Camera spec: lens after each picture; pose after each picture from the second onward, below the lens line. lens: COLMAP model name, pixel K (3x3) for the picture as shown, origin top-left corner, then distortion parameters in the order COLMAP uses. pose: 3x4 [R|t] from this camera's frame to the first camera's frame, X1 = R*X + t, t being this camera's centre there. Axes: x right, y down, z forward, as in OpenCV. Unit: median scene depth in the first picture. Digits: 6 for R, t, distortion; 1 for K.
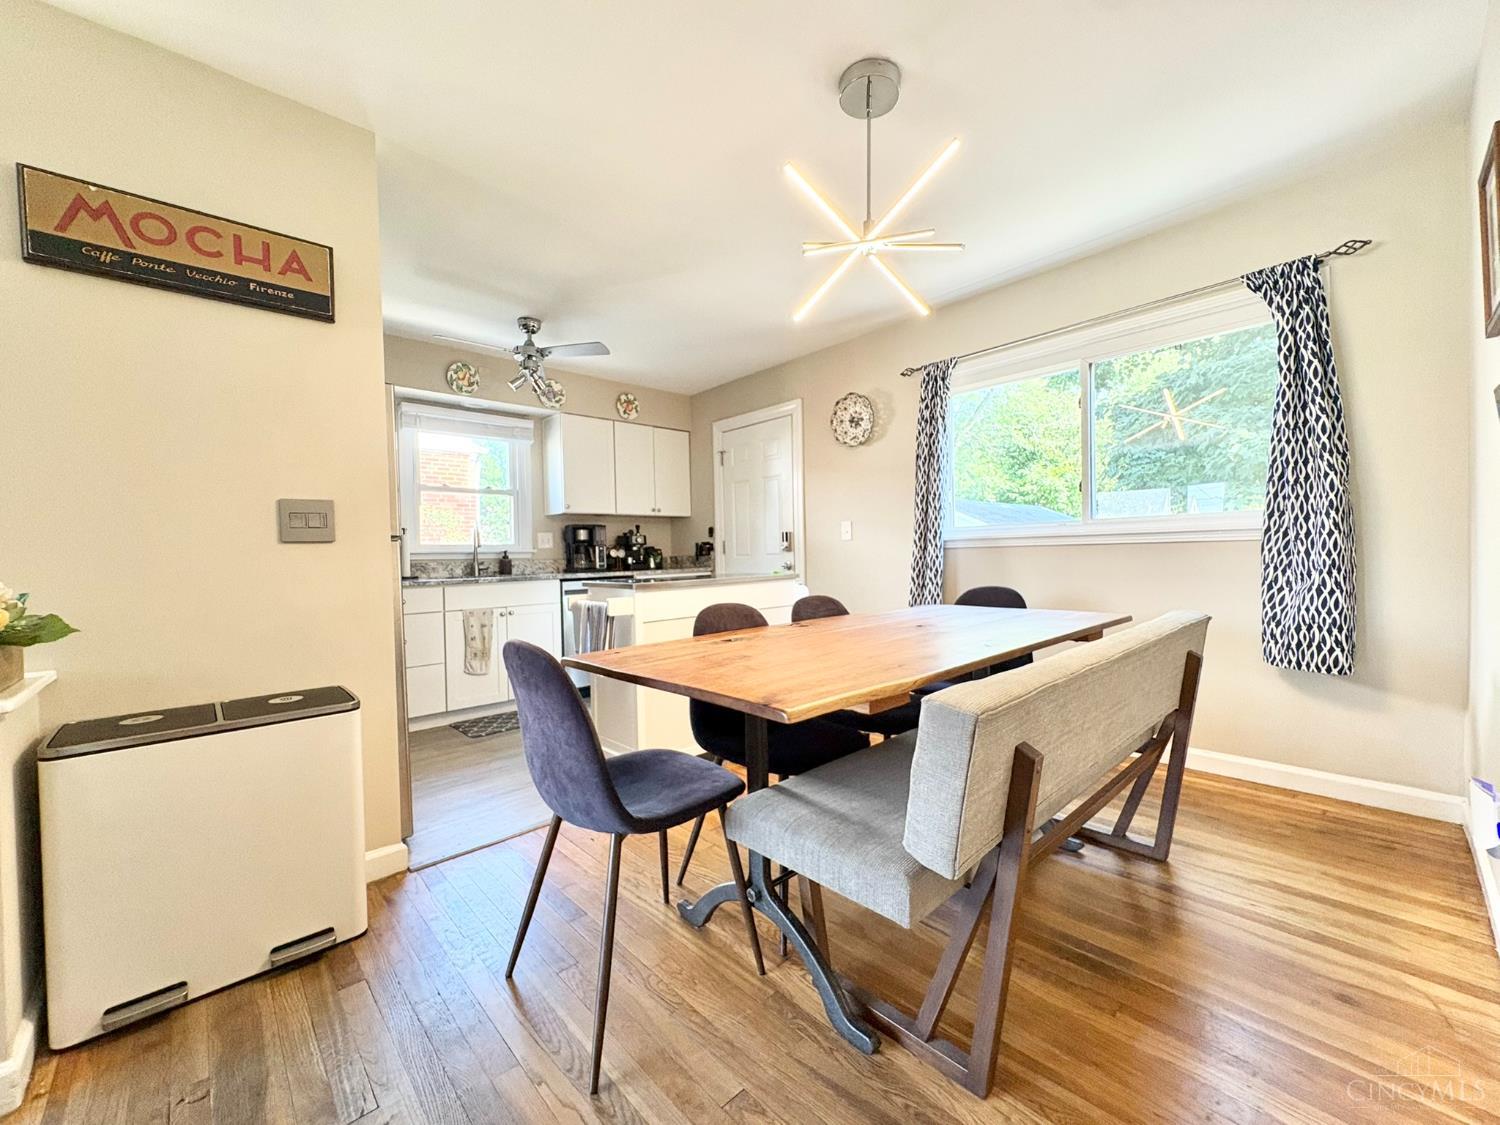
lens RADIAL K [[592.5, 0, 750.0], [0, 592.5, 562.5], [0, 0, 1]] dist [-0.000375, -0.000137]
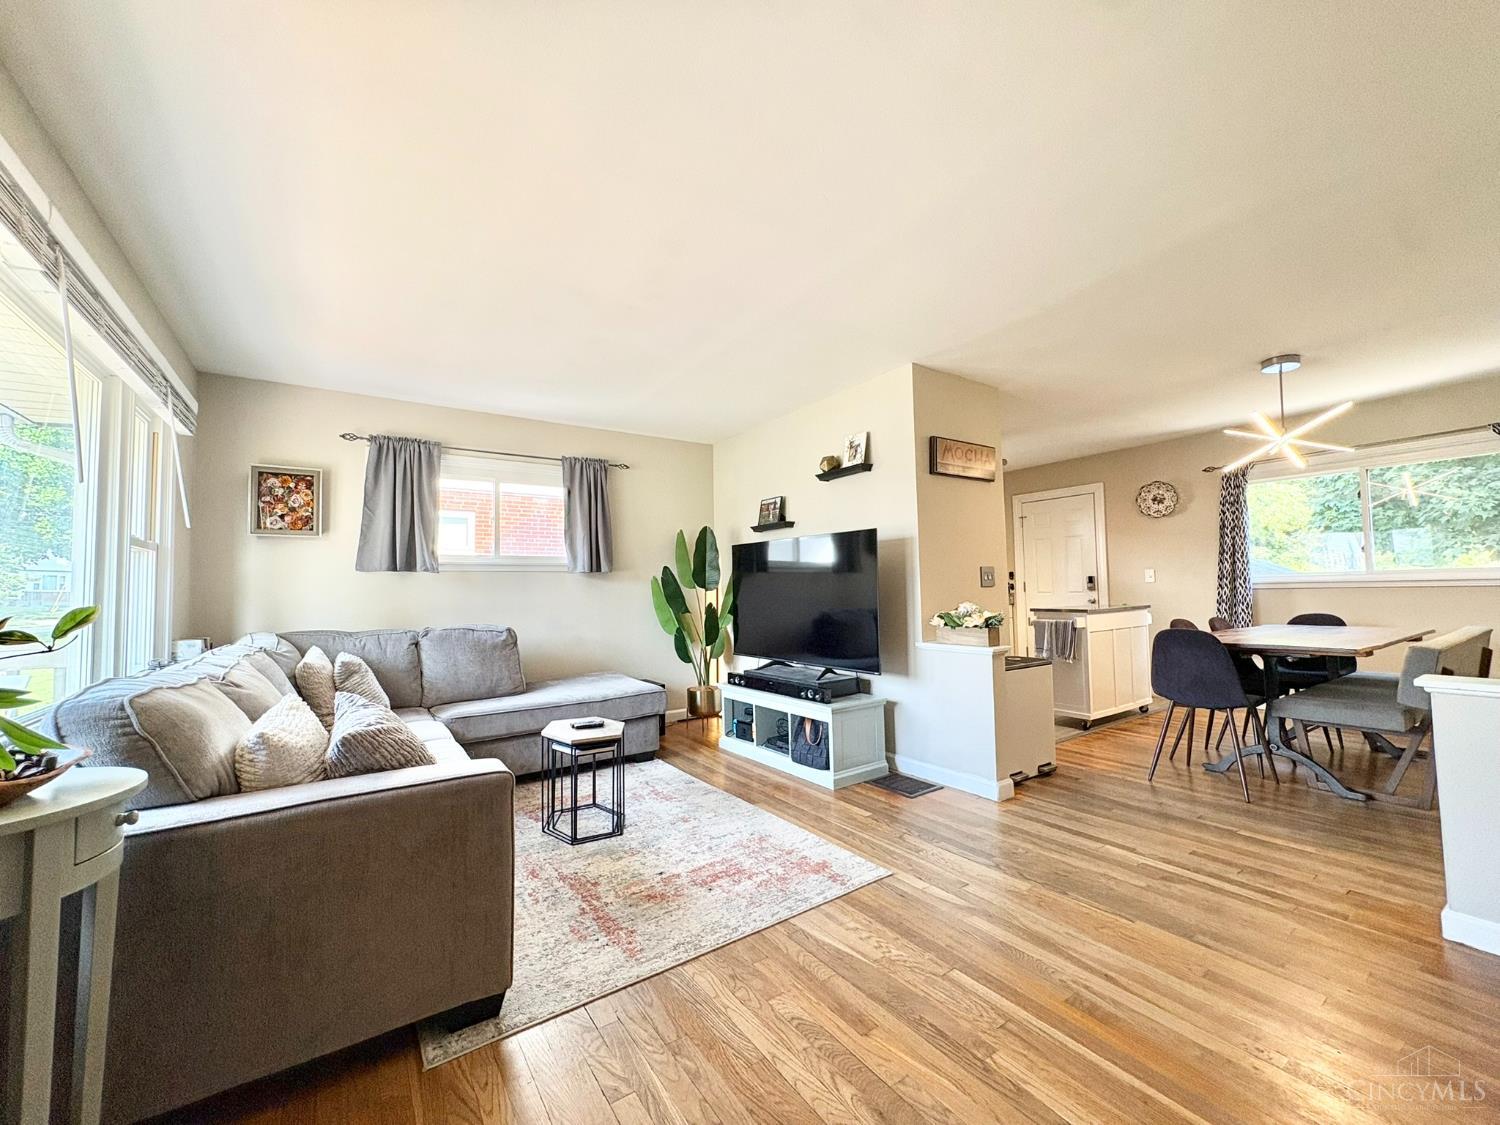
lens RADIAL K [[592.5, 0, 750.0], [0, 592.5, 562.5], [0, 0, 1]] dist [-0.000375, -0.000137]
pose [[0.988859, 0.000162, -0.148852, -0.586064], [-0.009410, 0.998067, -0.061427, 0.010362], [0.148555, 0.062143, 0.986950, -0.553970]]
